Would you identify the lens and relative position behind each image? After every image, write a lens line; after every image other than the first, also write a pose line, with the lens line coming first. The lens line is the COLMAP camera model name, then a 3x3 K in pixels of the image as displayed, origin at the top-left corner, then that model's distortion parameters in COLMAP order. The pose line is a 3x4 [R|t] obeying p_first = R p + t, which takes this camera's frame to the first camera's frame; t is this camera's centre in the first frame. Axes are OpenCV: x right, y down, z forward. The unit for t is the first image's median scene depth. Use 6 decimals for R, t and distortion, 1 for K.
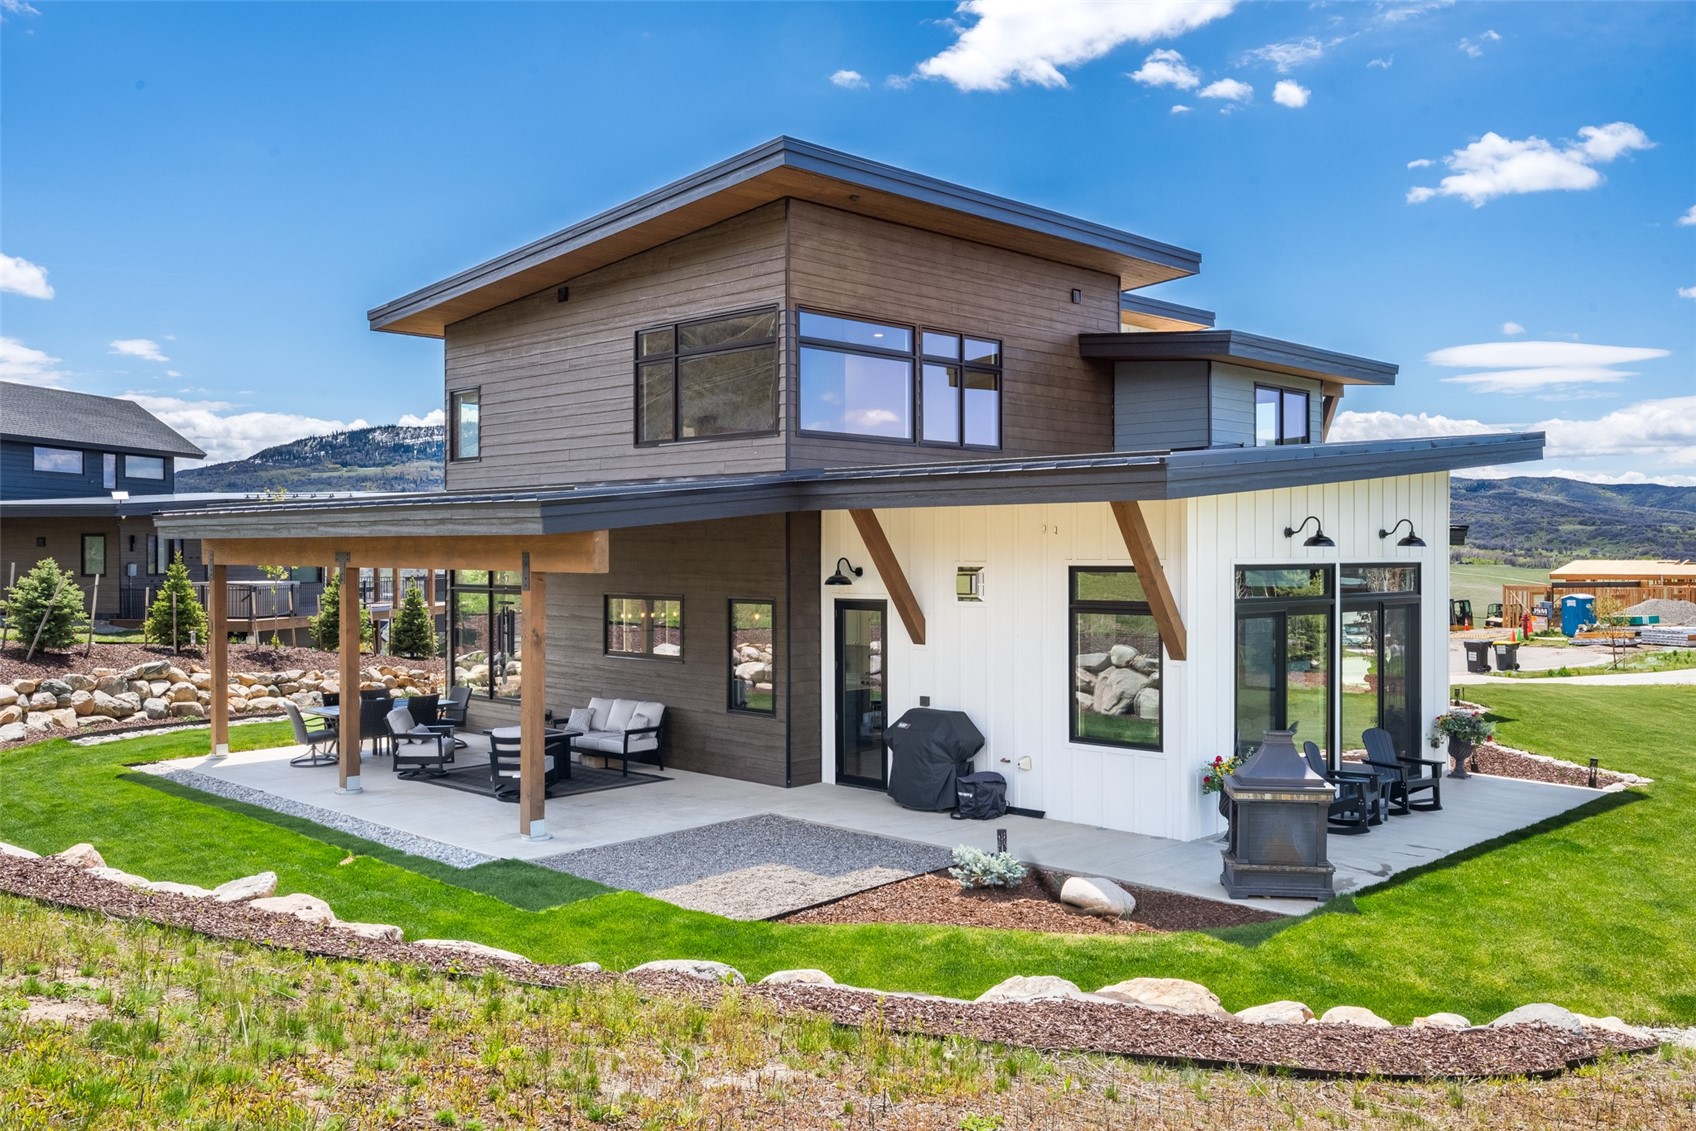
lens RADIAL K [[1423.4, 0, 848.0], [0, 1423.4, 565.5], [0, 0, 1]] dist [-0.000573, -0.002638]
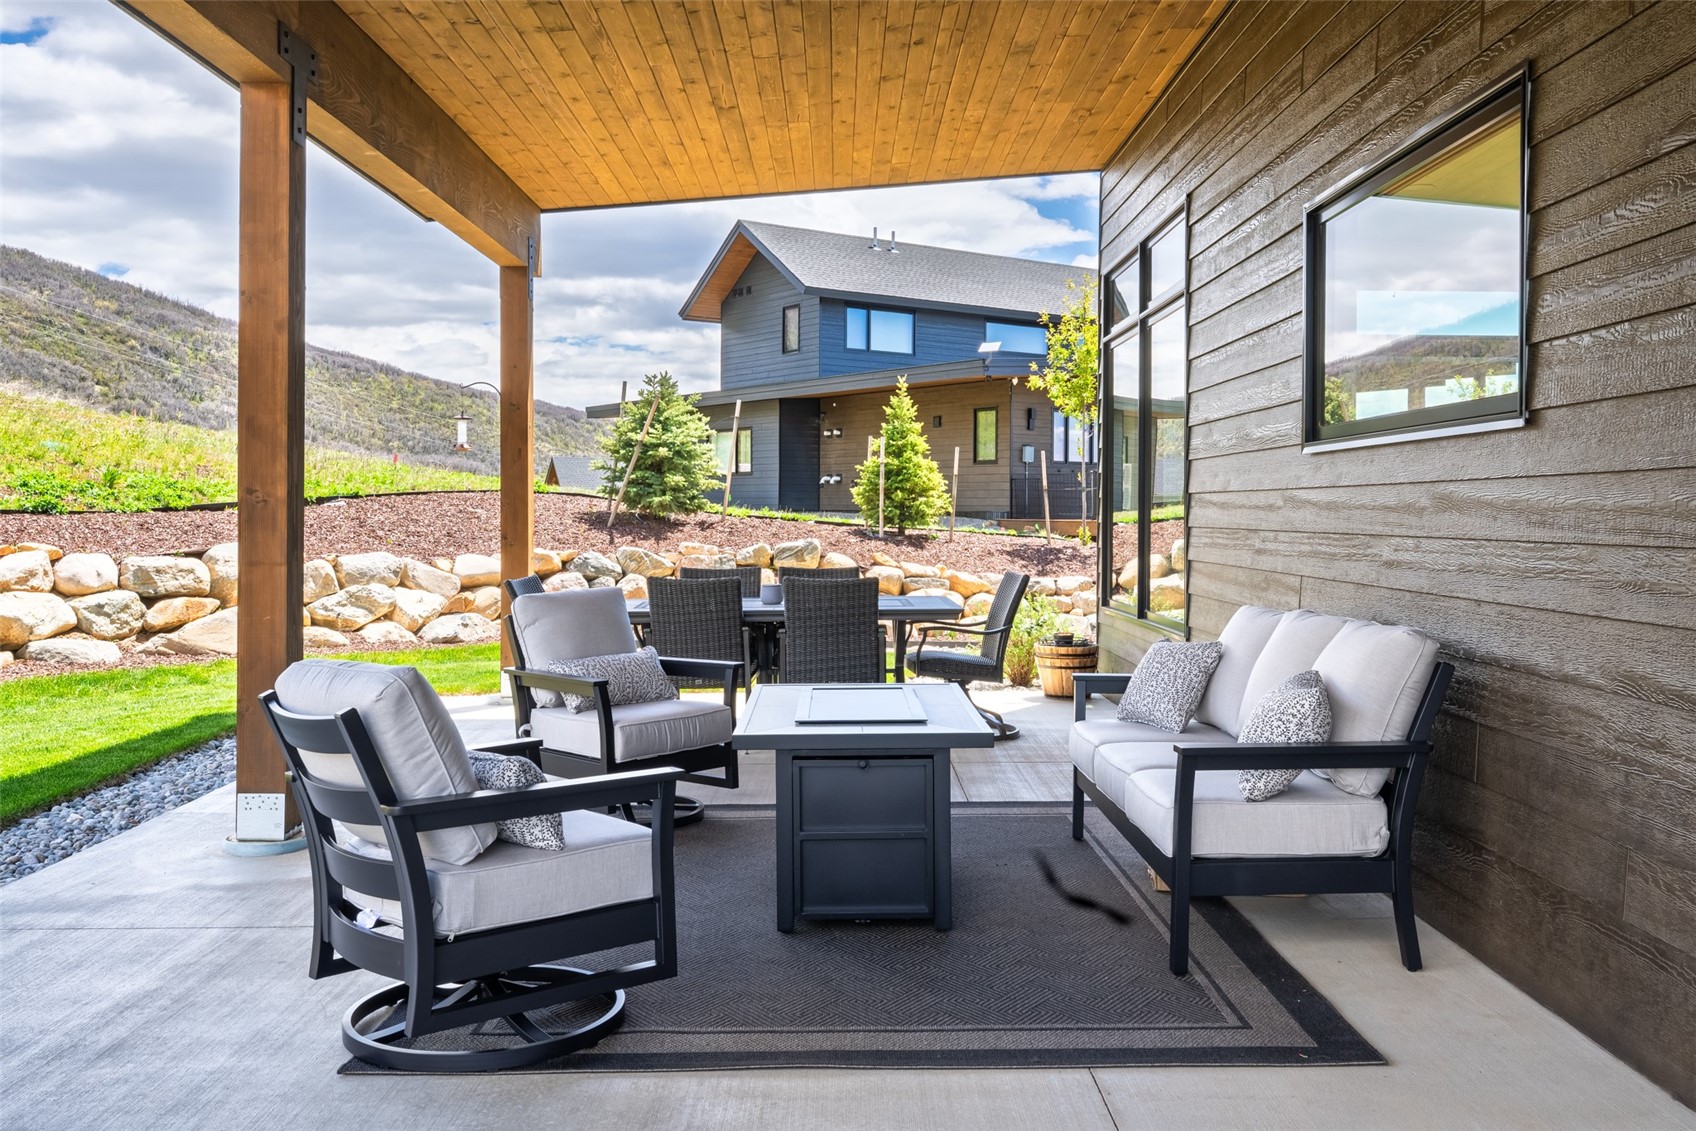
lens RADIAL K [[1463.8, 0, 848.0], [0, 1463.8, 565.5], [0, 0, 1]] dist [0.003085, 0.002555]
pose [[0.705705, 0.028244, -0.707943, -0.041172], [-0.010259, 0.999508, 0.029650, 0.079514], [0.708432, -0.013661, 0.705647, 0.768052]]
